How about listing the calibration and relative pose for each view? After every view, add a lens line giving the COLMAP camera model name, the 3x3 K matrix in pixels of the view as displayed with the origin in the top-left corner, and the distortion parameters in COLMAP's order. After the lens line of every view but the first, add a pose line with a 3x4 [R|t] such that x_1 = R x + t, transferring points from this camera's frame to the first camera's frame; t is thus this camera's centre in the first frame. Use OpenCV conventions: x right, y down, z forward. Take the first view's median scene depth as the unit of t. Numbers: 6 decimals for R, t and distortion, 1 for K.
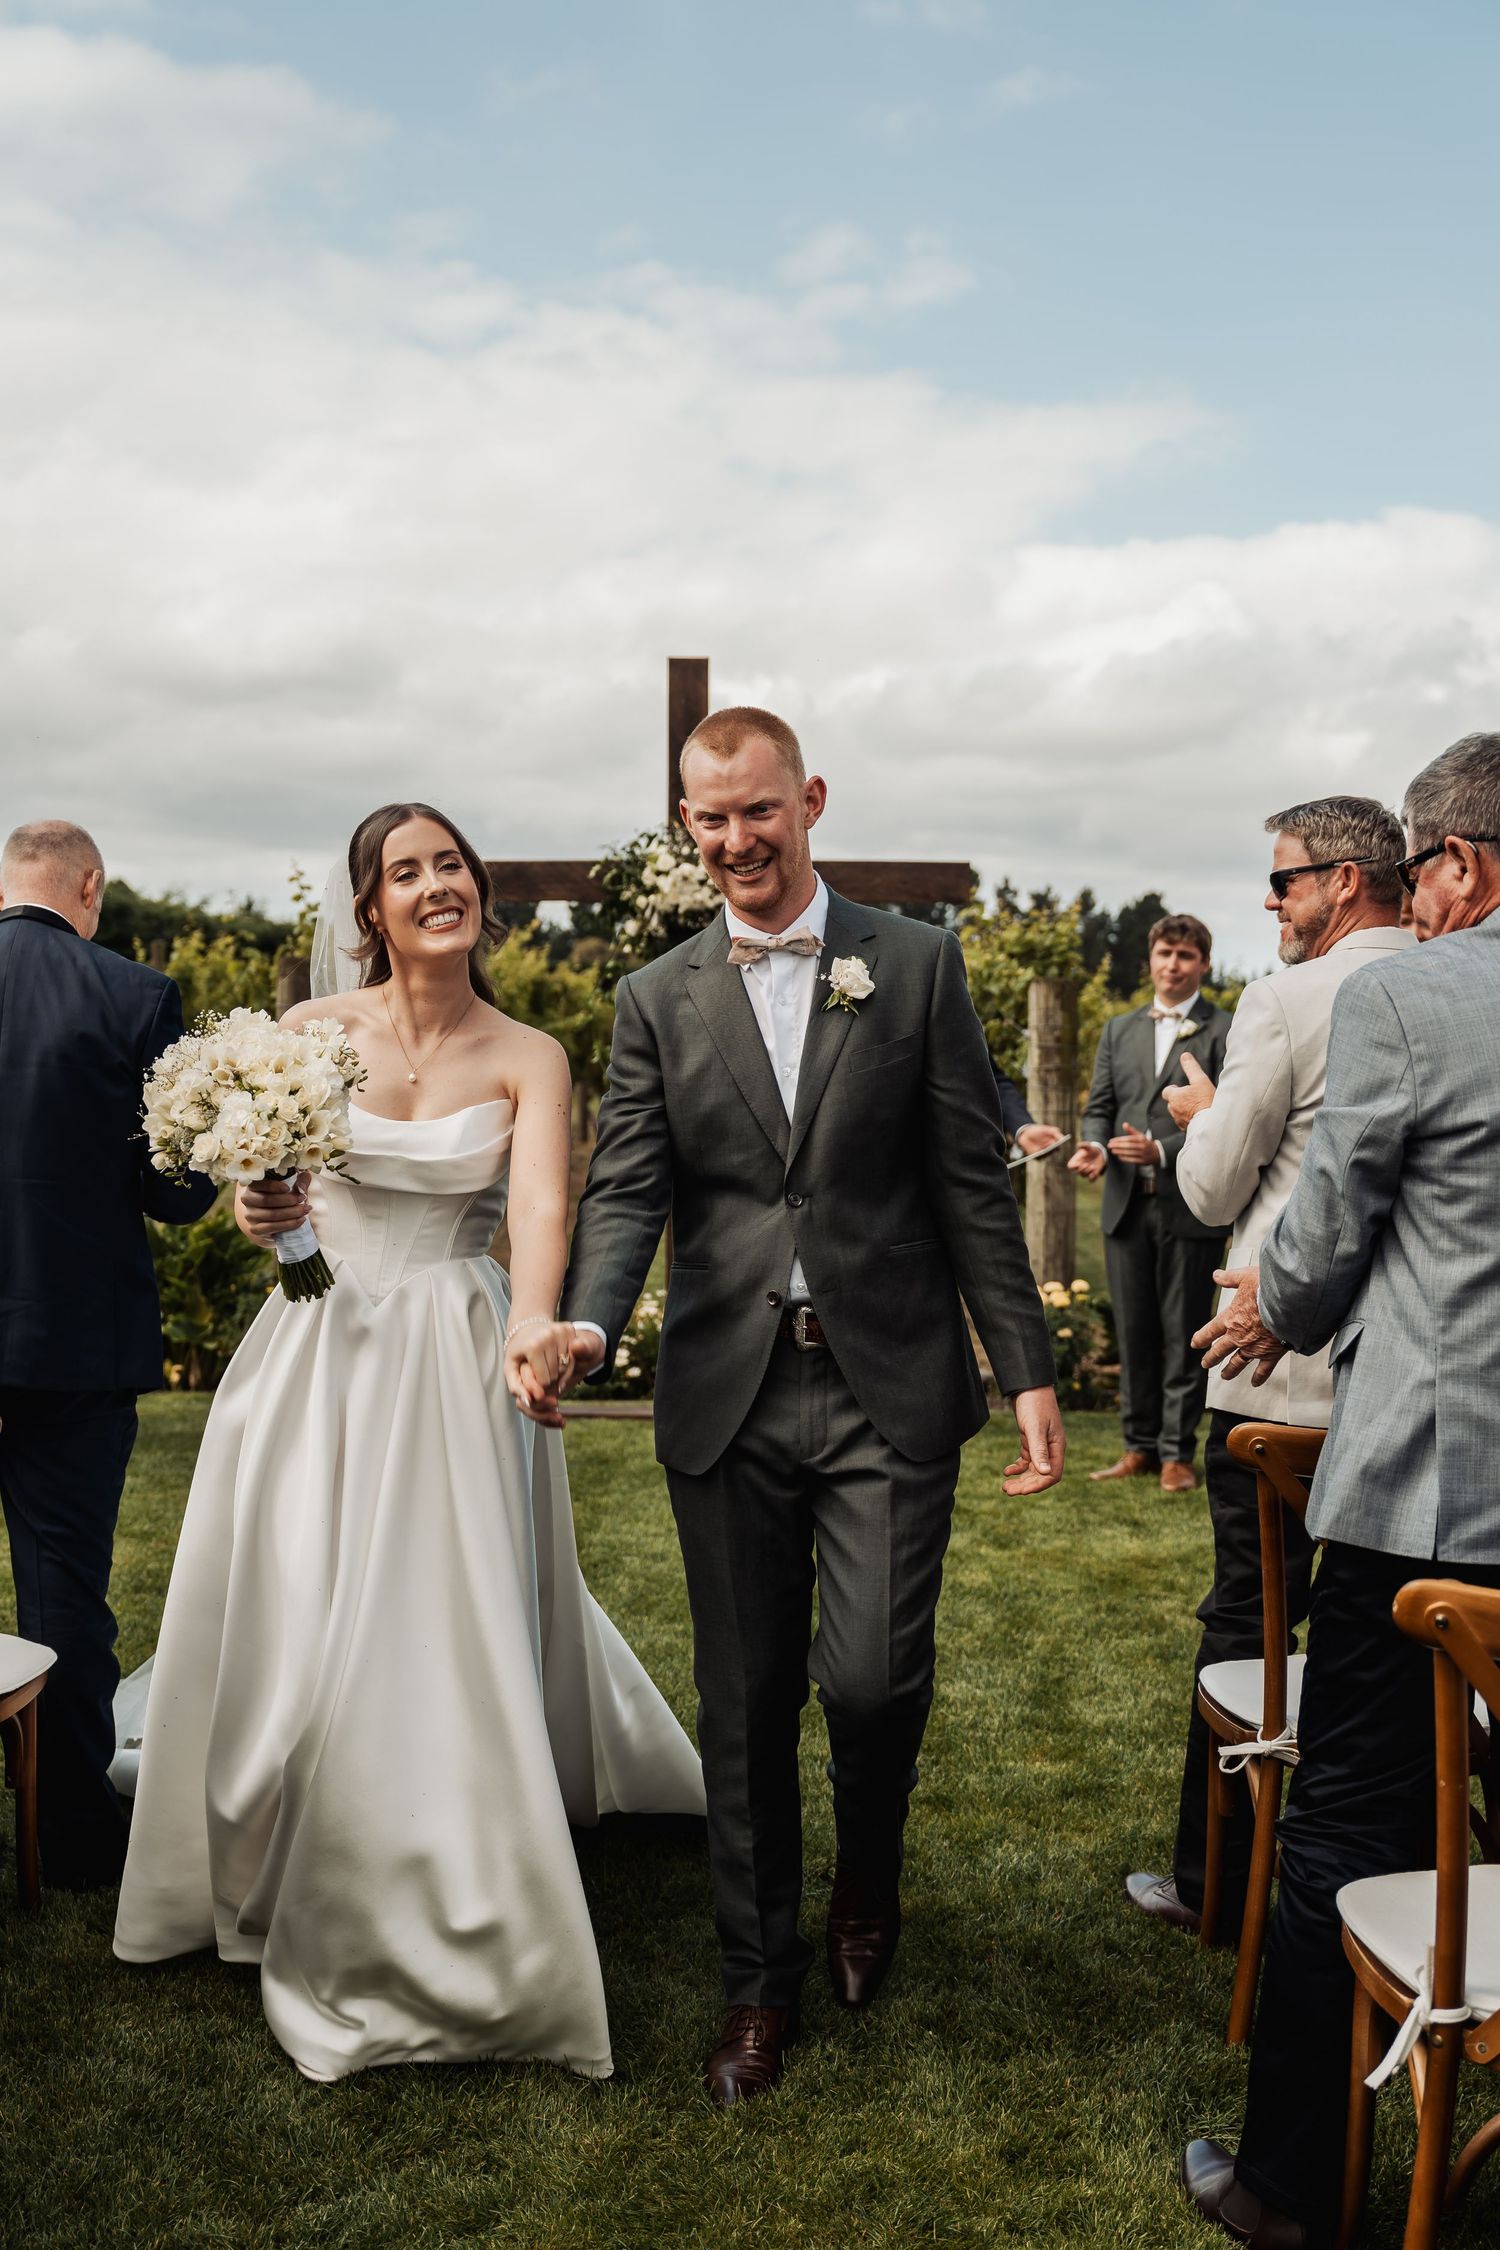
lens RADIAL K [[2347.7, 0, 802.7], [0, 2347.7, 1068.2], [0, 0, 1]] dist [-0.013687, 0.000000]
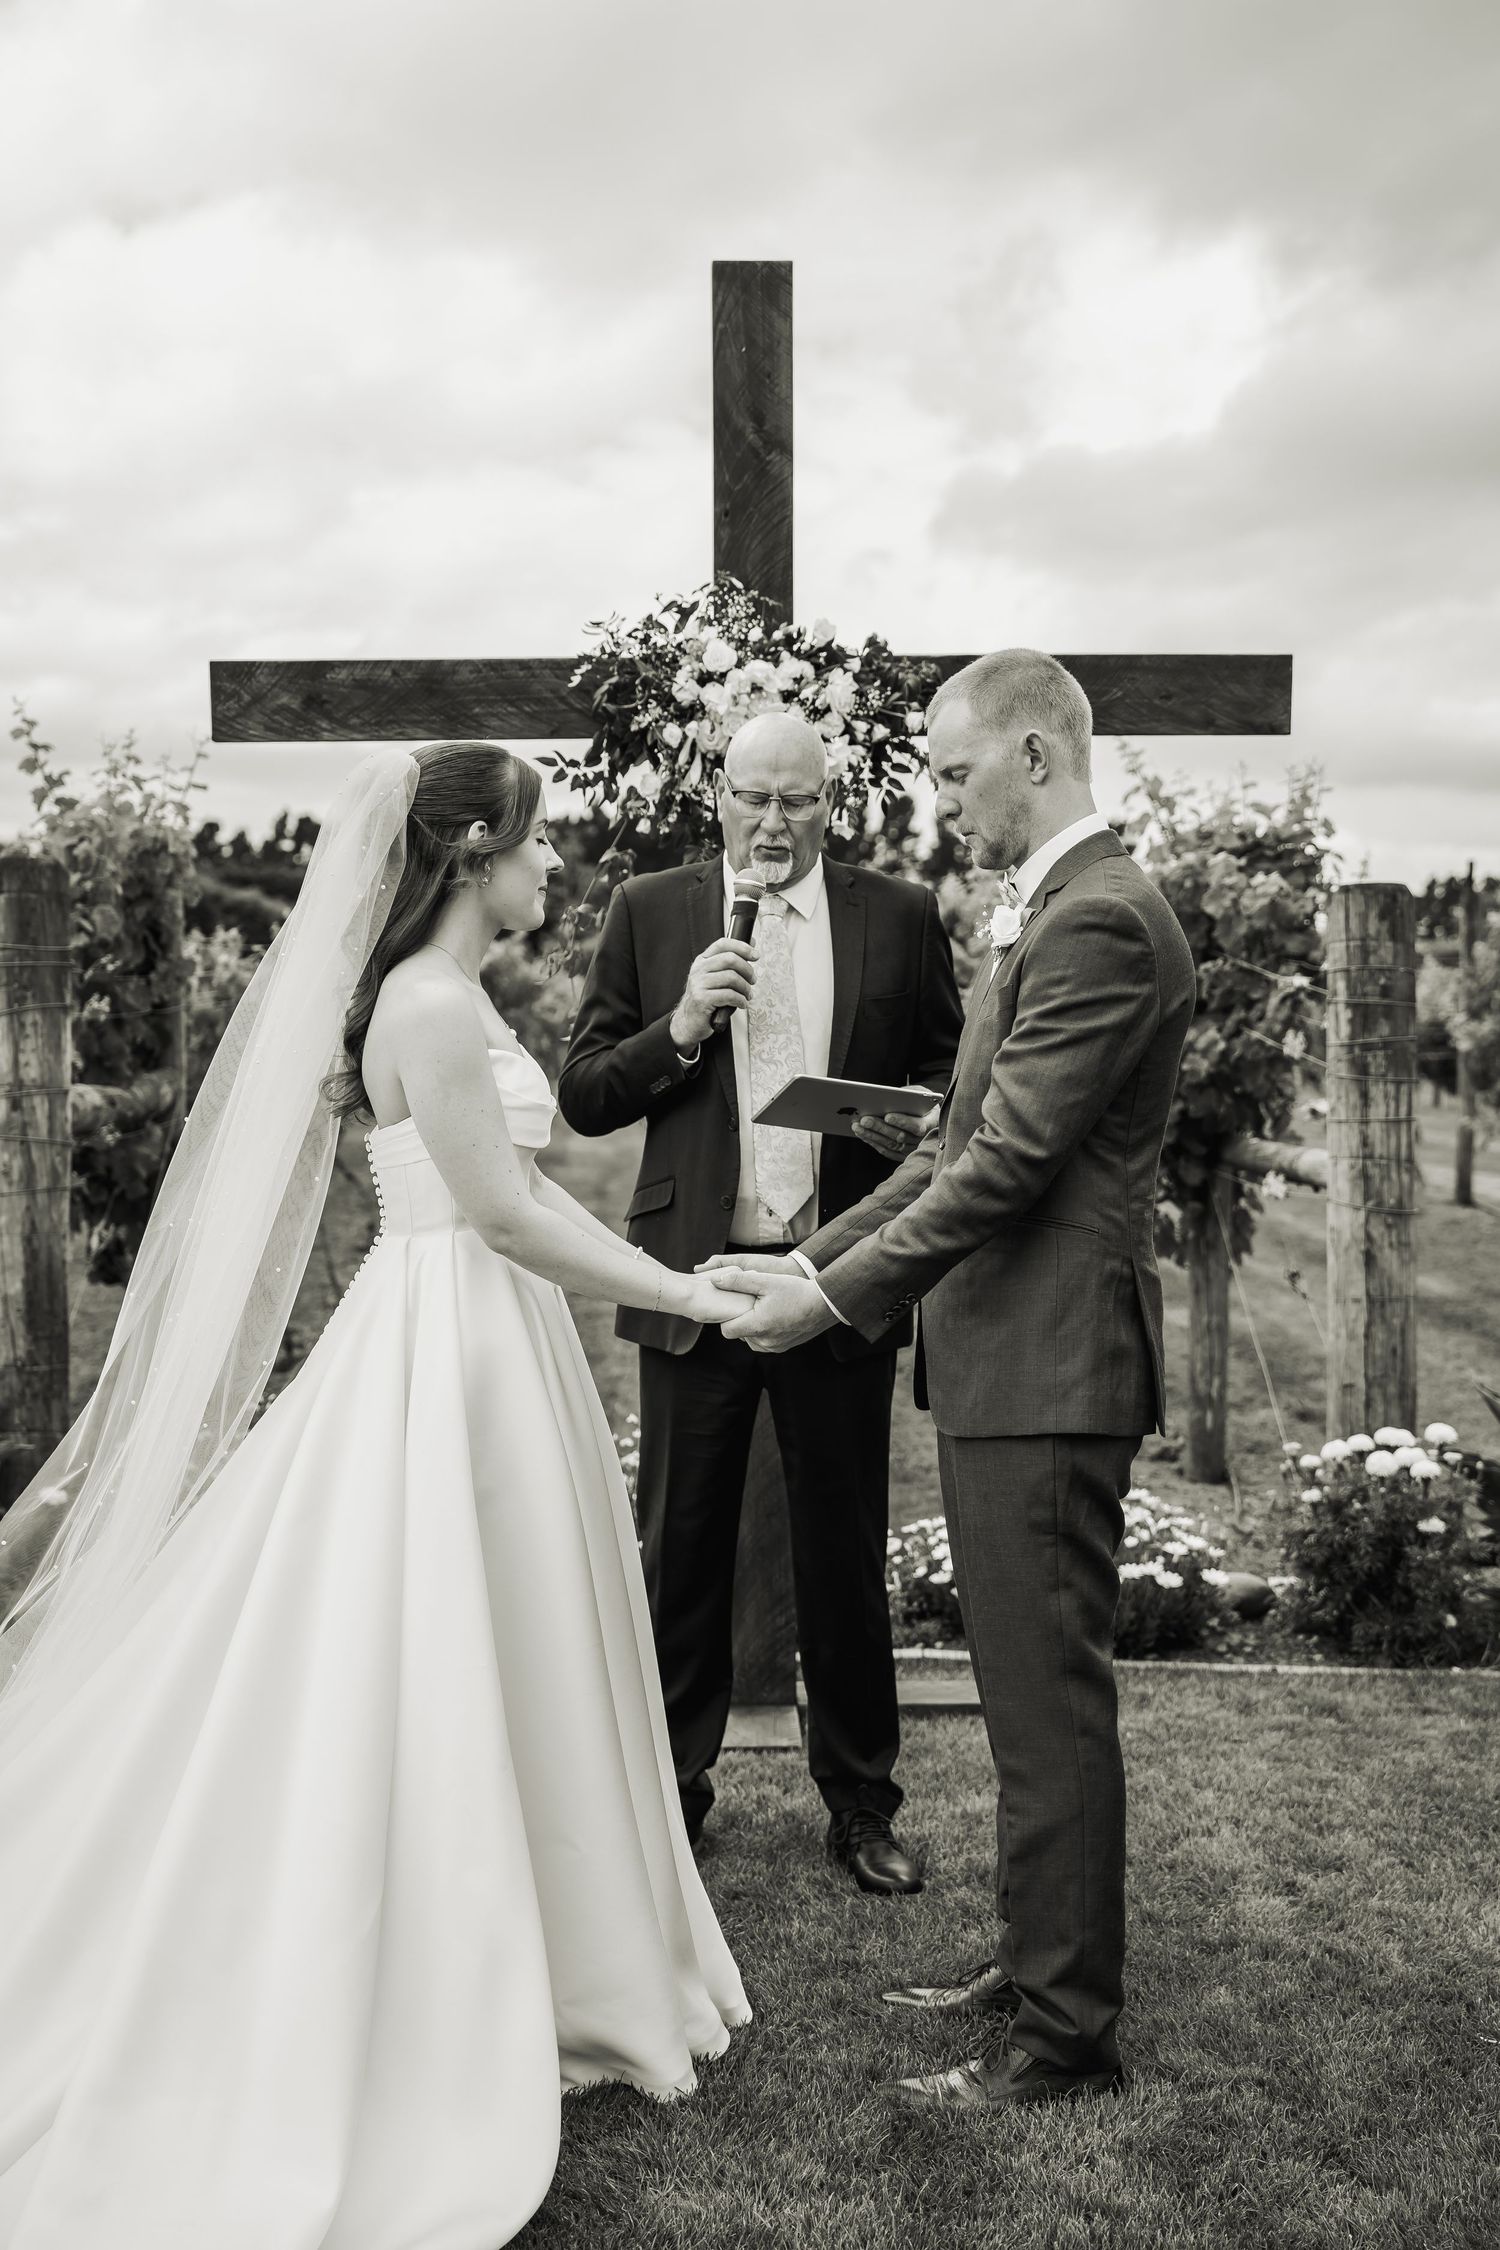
lens RADIAL K [[2734.2, 0, 713.5], [0, 2734.2, 1098.1], [0, 0, 1]] dist [0.067854, 0.000000]
pose [[0.999786, -0.011749, 0.017041, -0.070702], [0.011280, 0.999563, 0.027341, -0.007136], [-0.017355, -0.027143, 0.999481, 0.393170]]
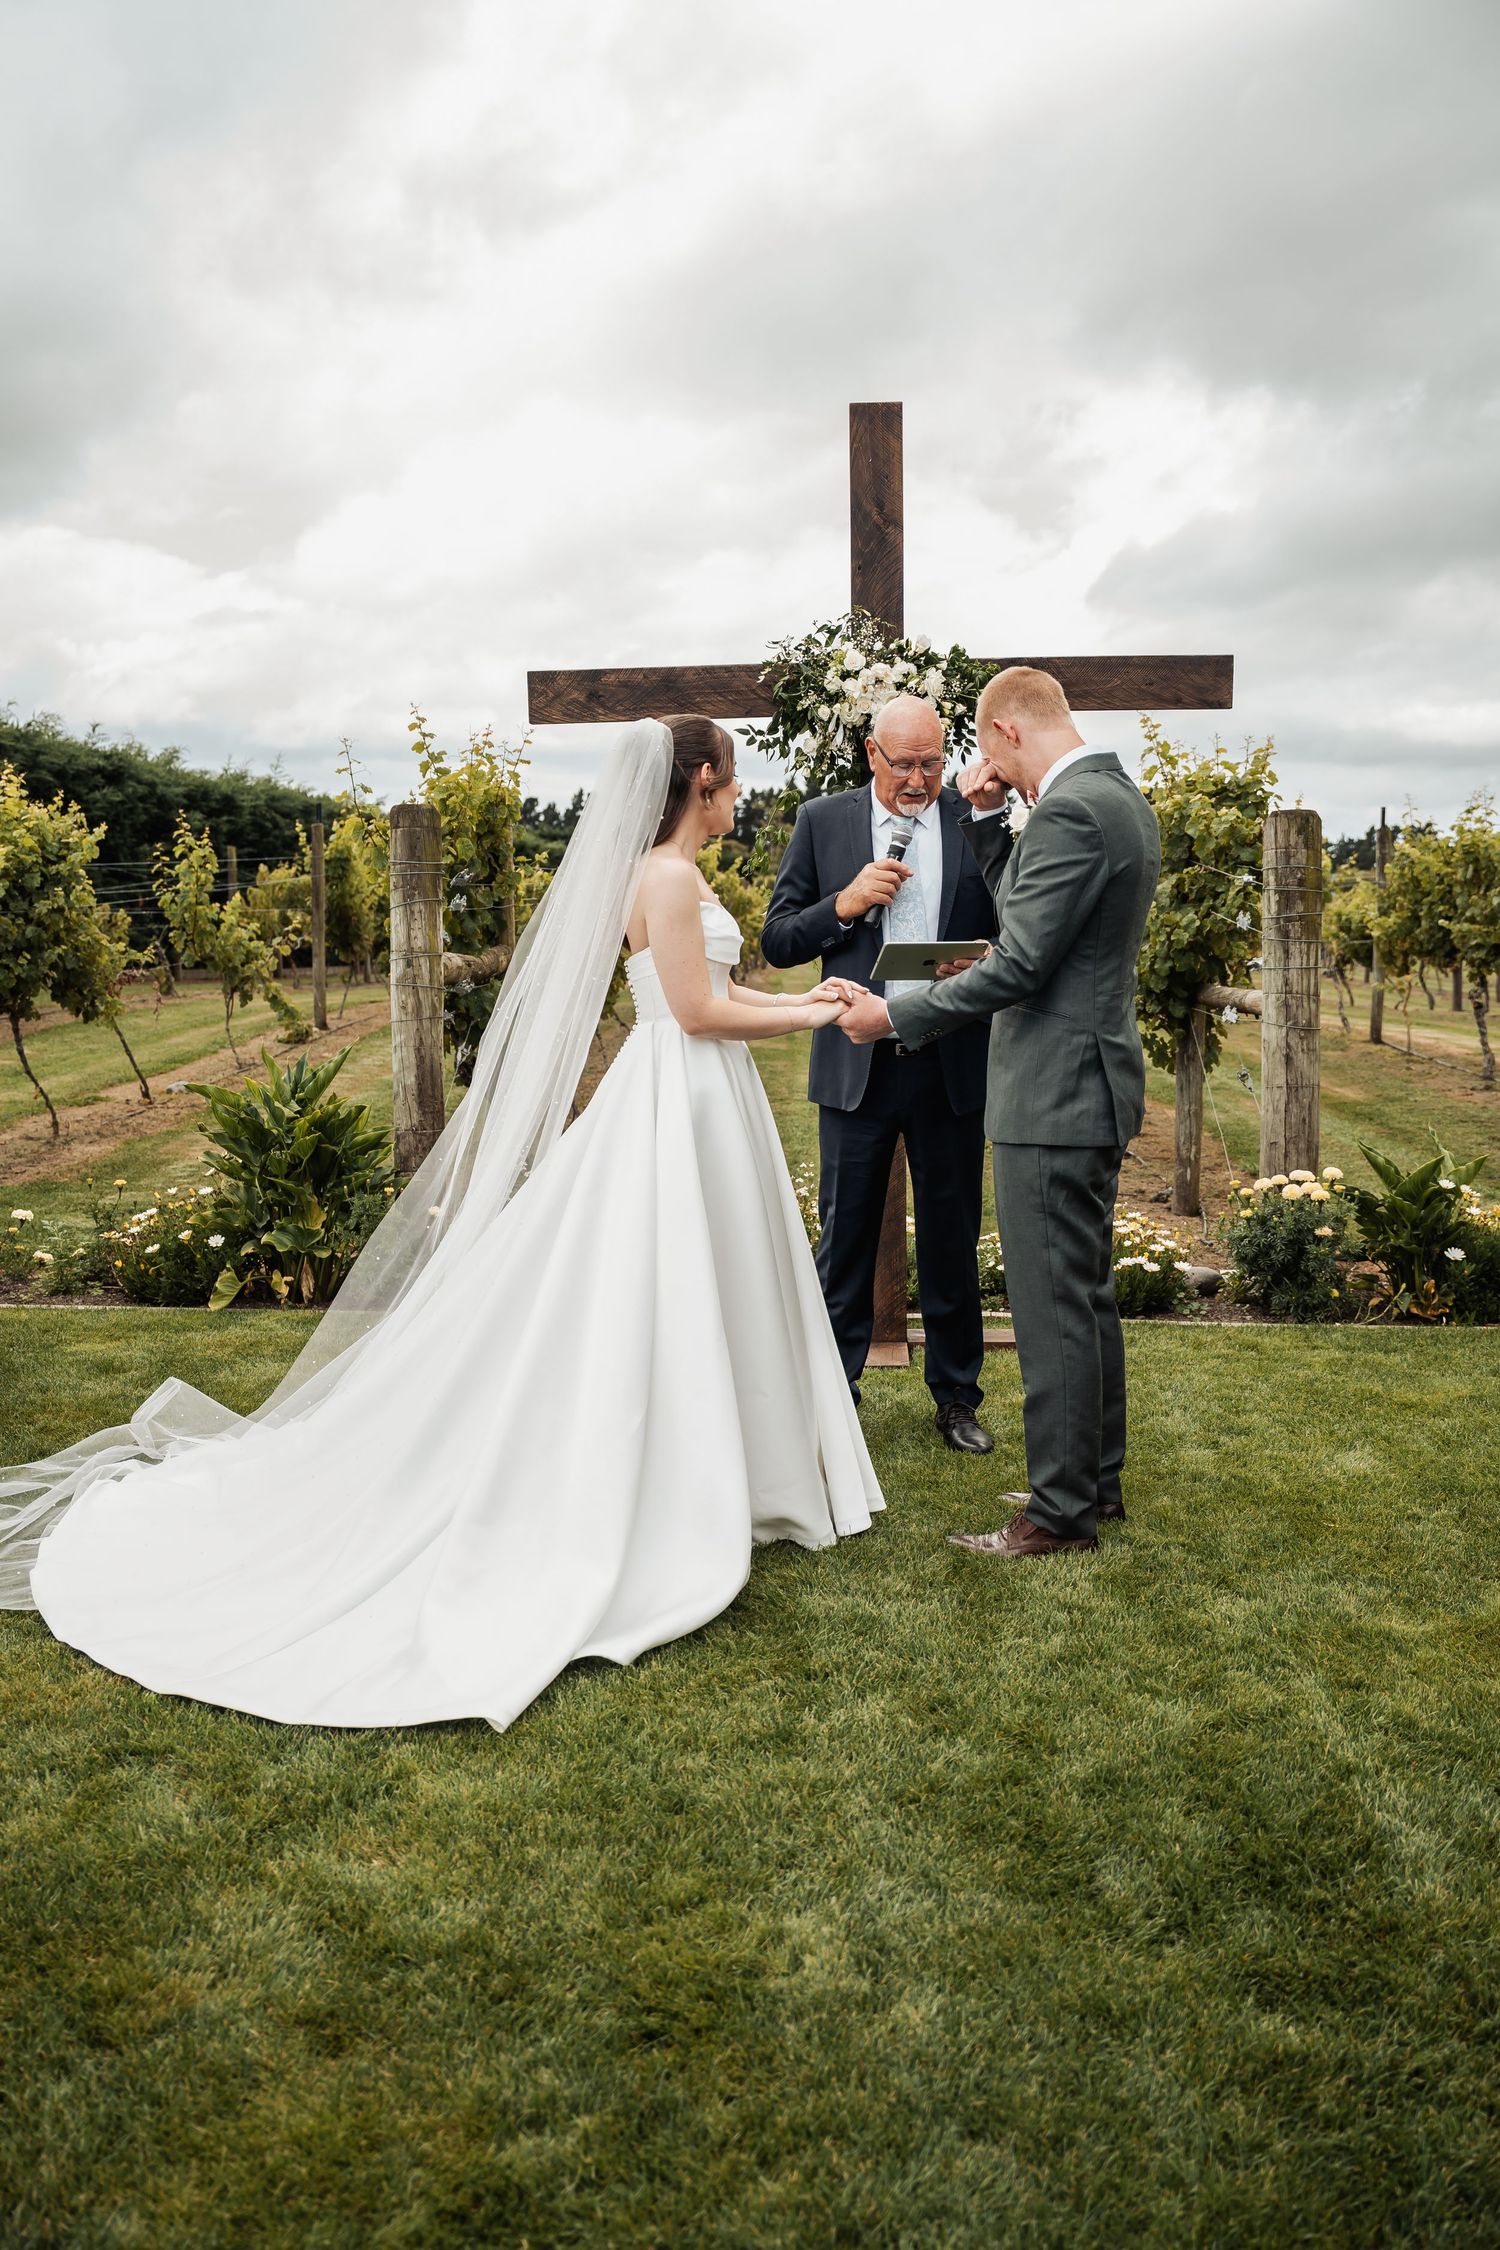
lens RADIAL K [[1898.2, 0, 727.6], [0, 1898.2, 1119.9], [0, 0, 1]] dist [-0.044677, -0.000166]
pose [[0.997909, -0.013038, -0.063300, -0.062313], [0.018810, 0.995630, 0.091470, 0.007677], [0.061831, -0.092470, 0.993794, 0.343867]]
